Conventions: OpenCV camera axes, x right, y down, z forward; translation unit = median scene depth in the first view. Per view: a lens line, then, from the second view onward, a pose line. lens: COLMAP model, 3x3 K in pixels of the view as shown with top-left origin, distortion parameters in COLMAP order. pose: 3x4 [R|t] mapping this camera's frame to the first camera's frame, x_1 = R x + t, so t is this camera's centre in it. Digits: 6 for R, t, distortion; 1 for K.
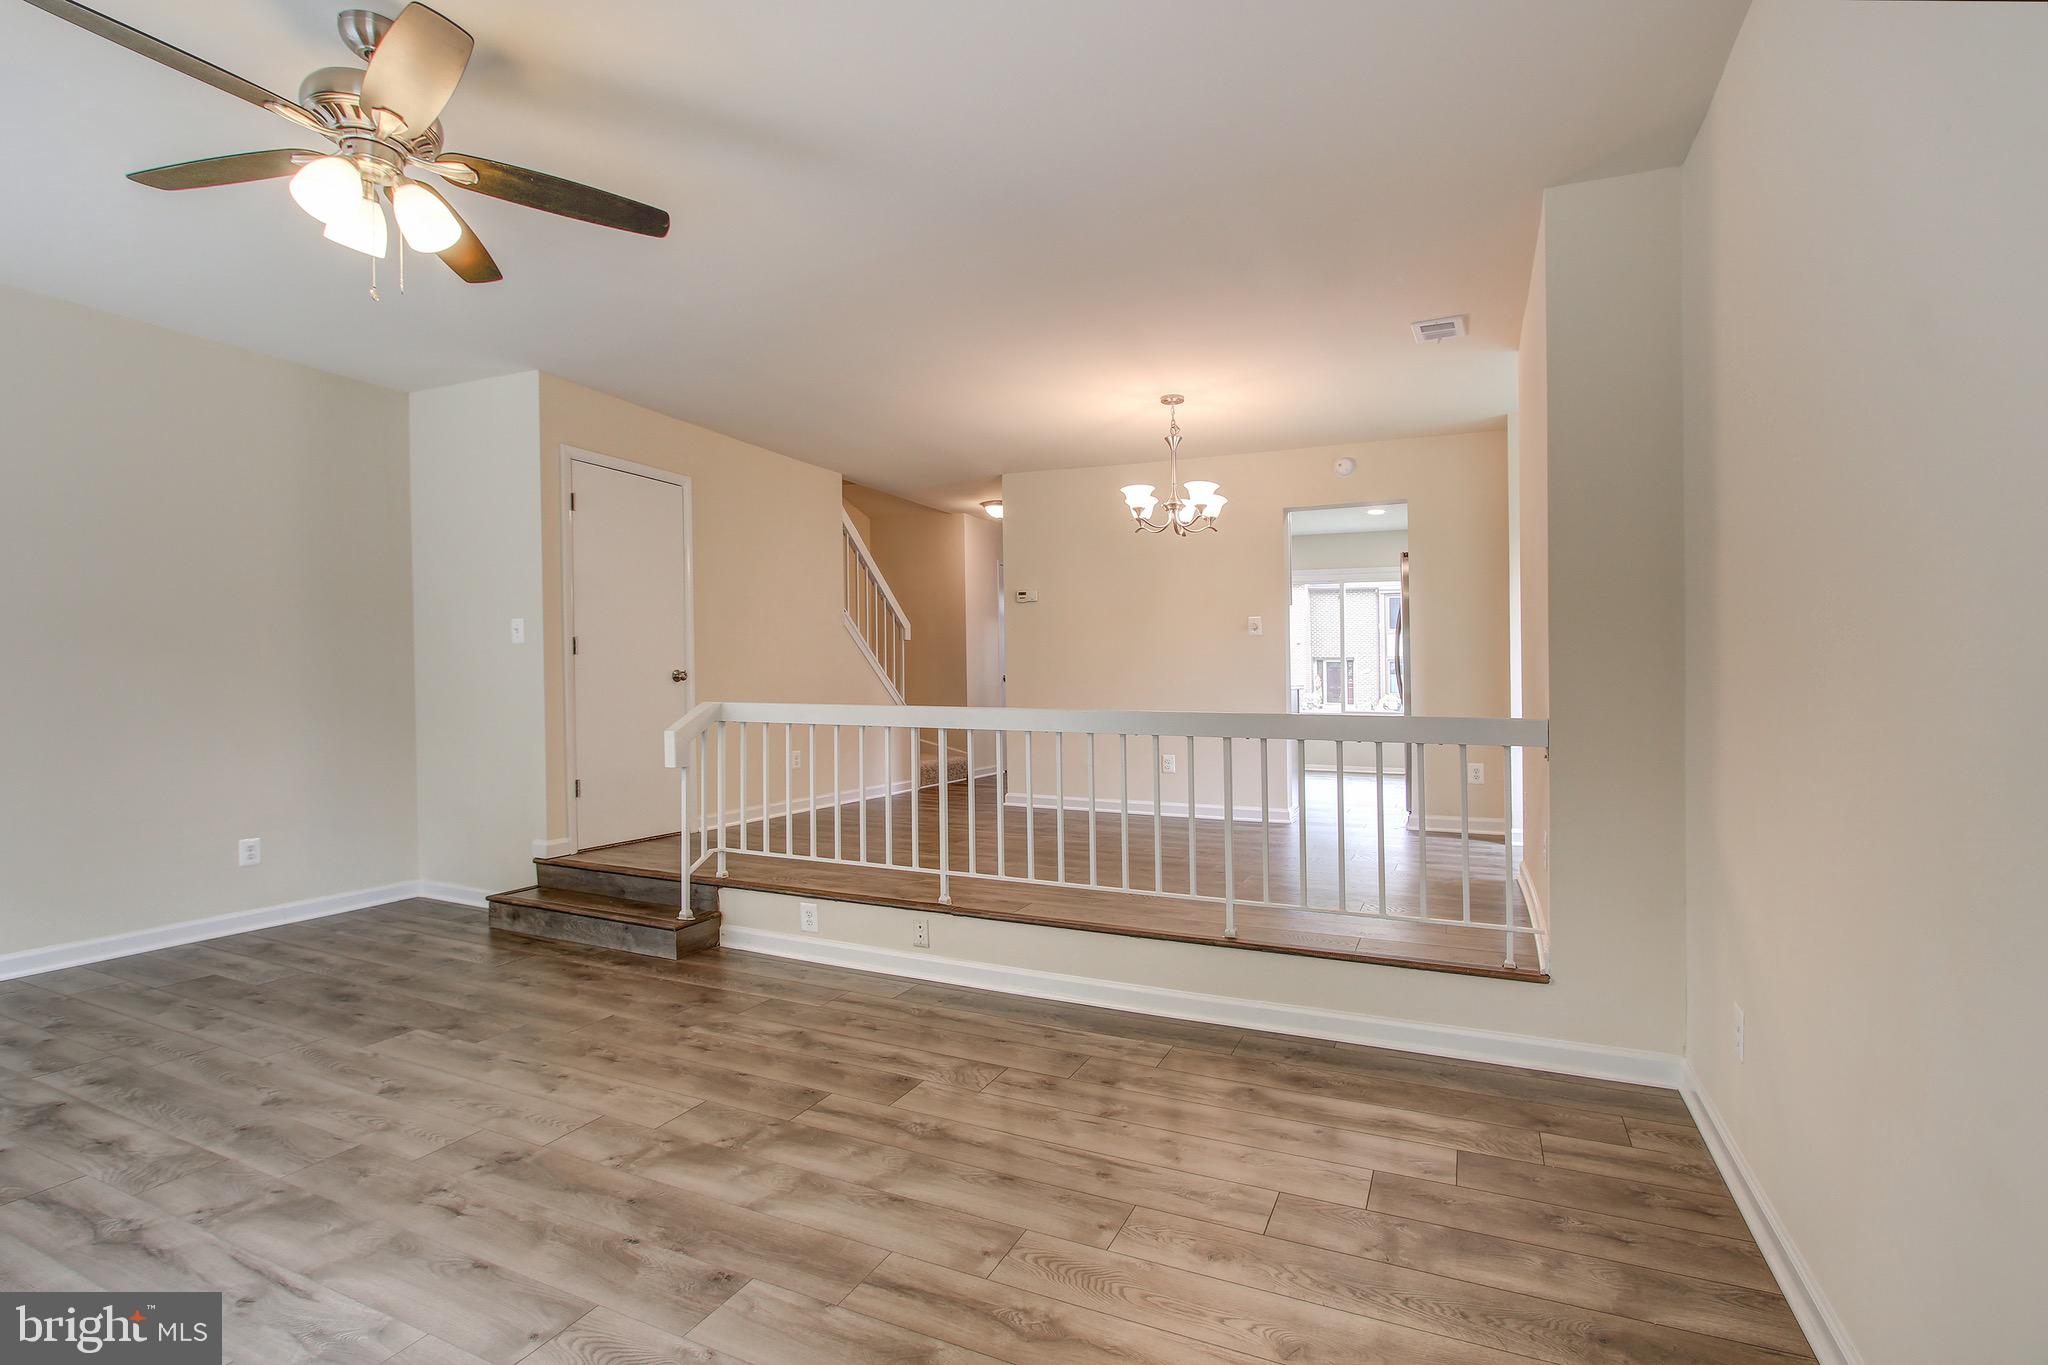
lens RADIAL K [[945.2, 0, 1034.2], [0, 945.2, 692.2], [0, 0, 1]] dist [-0.015977, 0.001634]
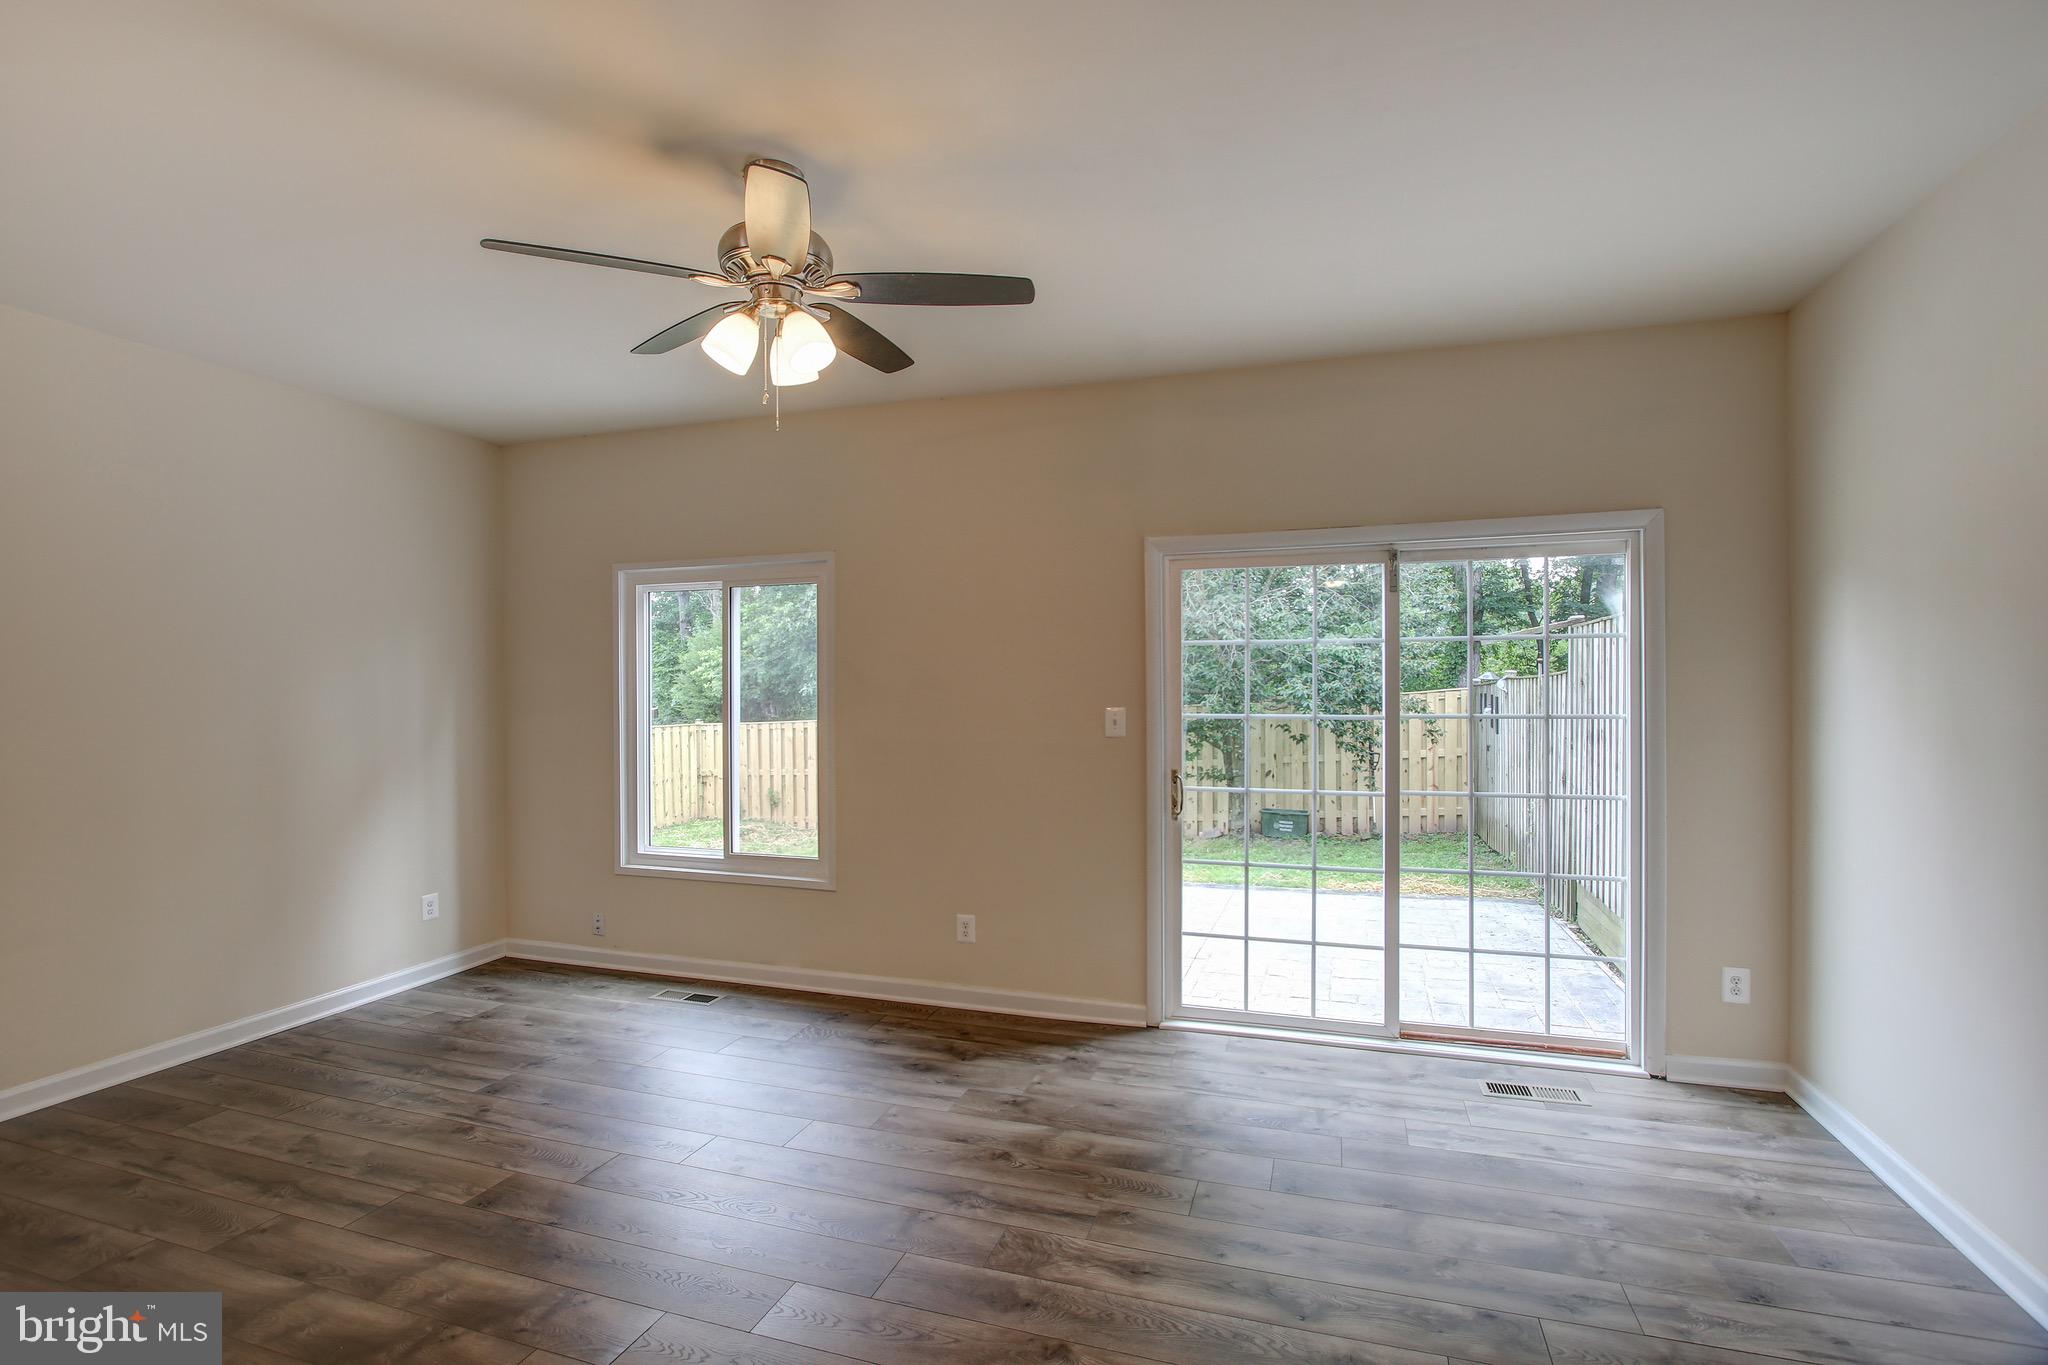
lens RADIAL K [[939.7, 0, 1031.9], [0, 939.7, 691.2], [0, 0, 1]] dist [-0.025859, 0.007061]
pose [[-0.994178, -0.003374, -0.107700, -0.725196], [-0.004974, 0.999881, 0.014588, -0.118879], [0.107638, 0.015039, -0.994076, 1.792015]]
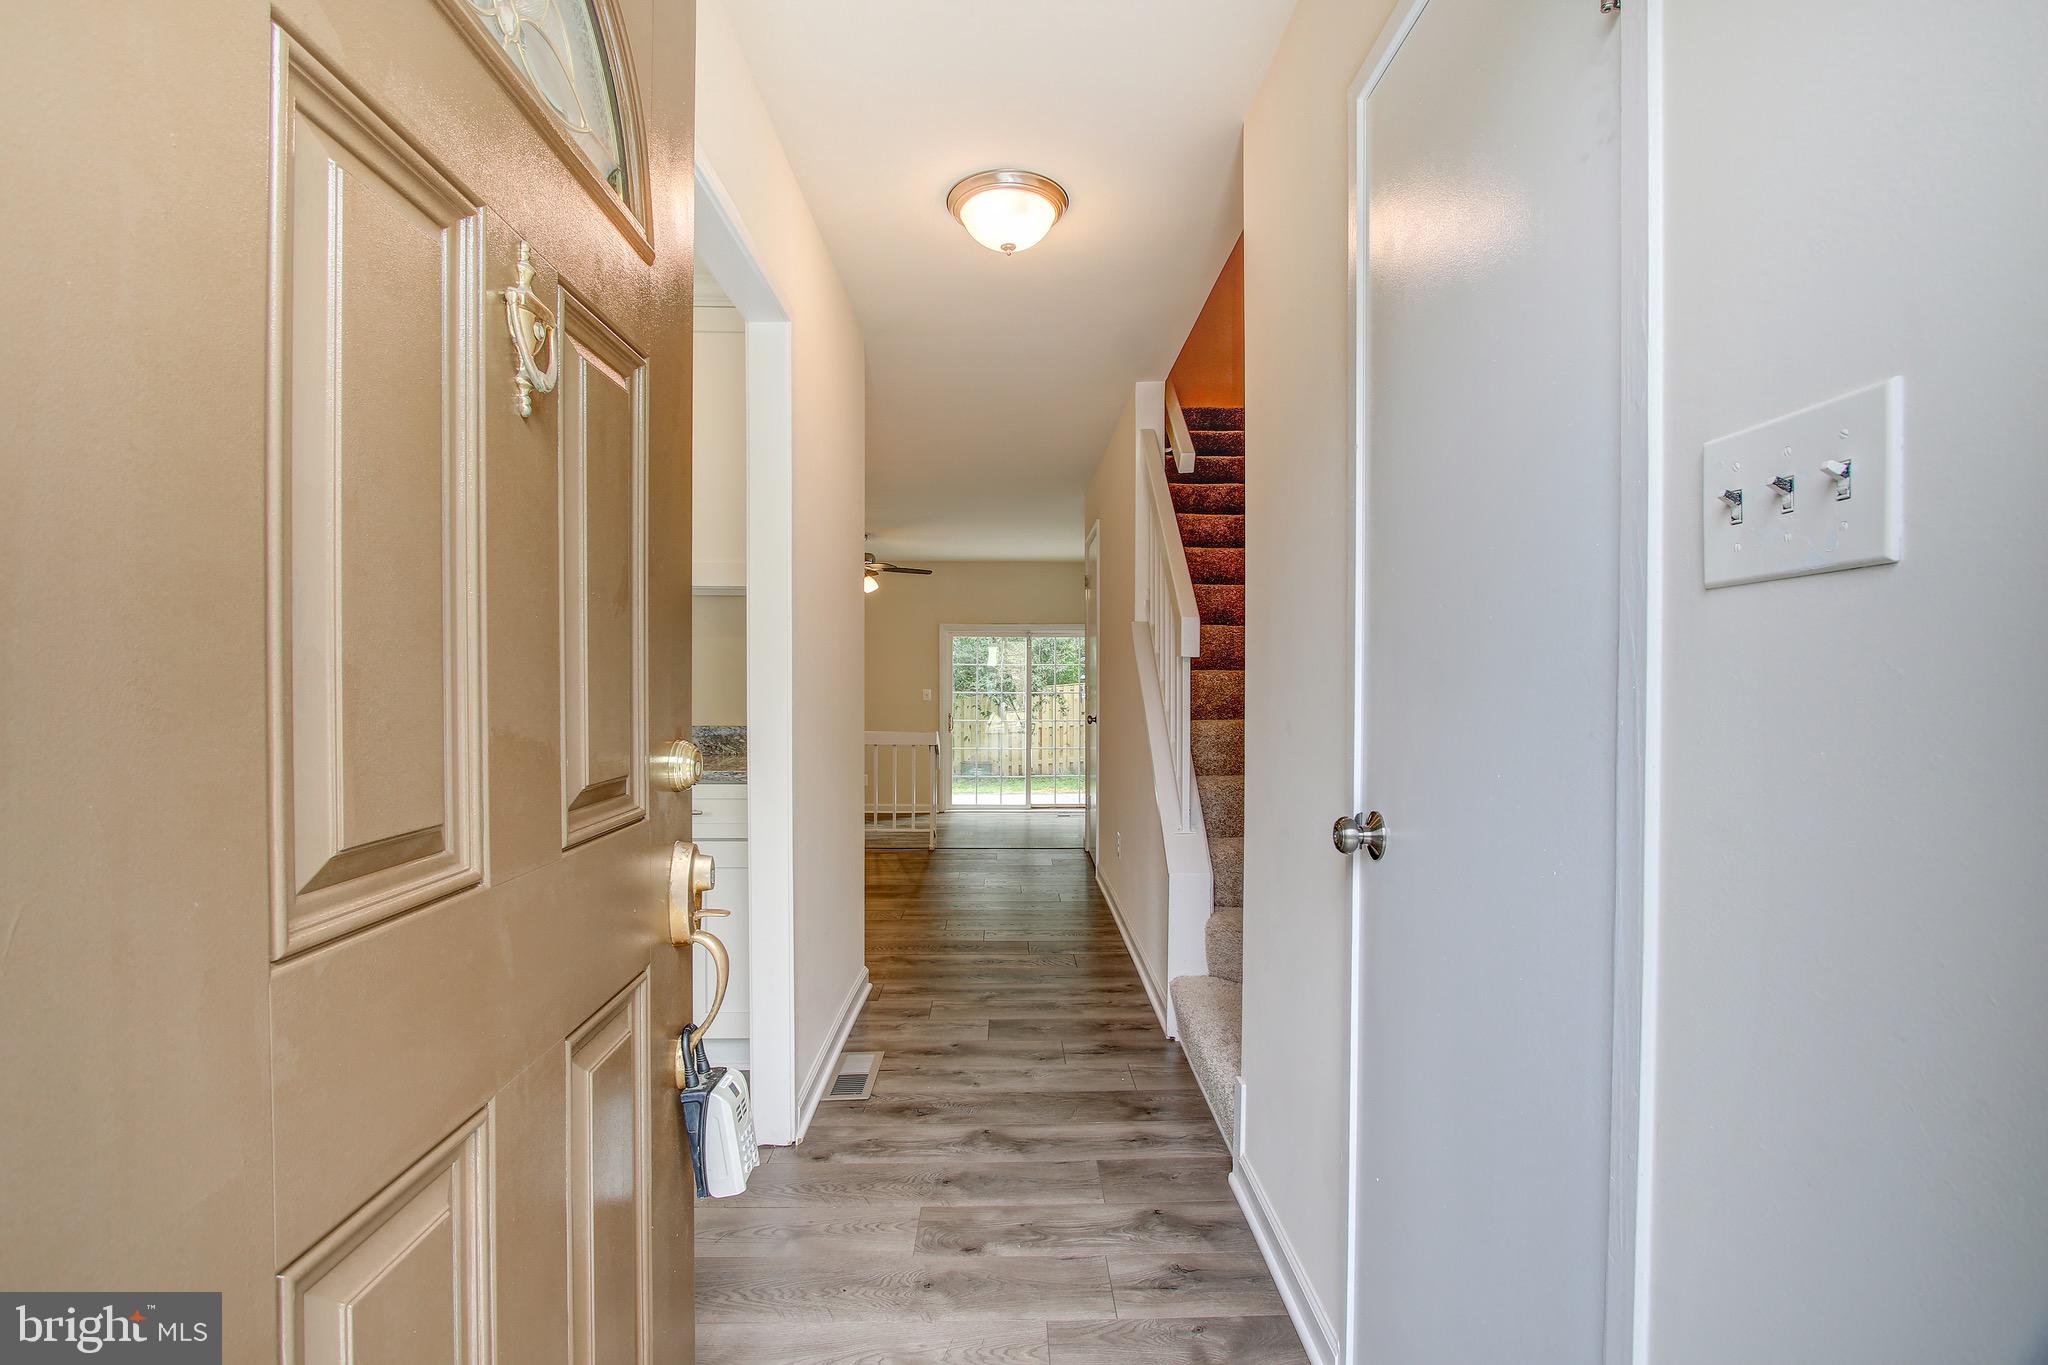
lens RADIAL K [[945.2, 0, 1034.2], [0, 945.2, 692.2], [0, 0, 1]] dist [-0.015977, 0.001634]
pose [[-0.900741, -0.005155, -0.434326, 0.307307], [-0.014679, 0.999720, 0.018576, -0.138923], [0.434109, 0.023108, -0.900564, 4.084606]]
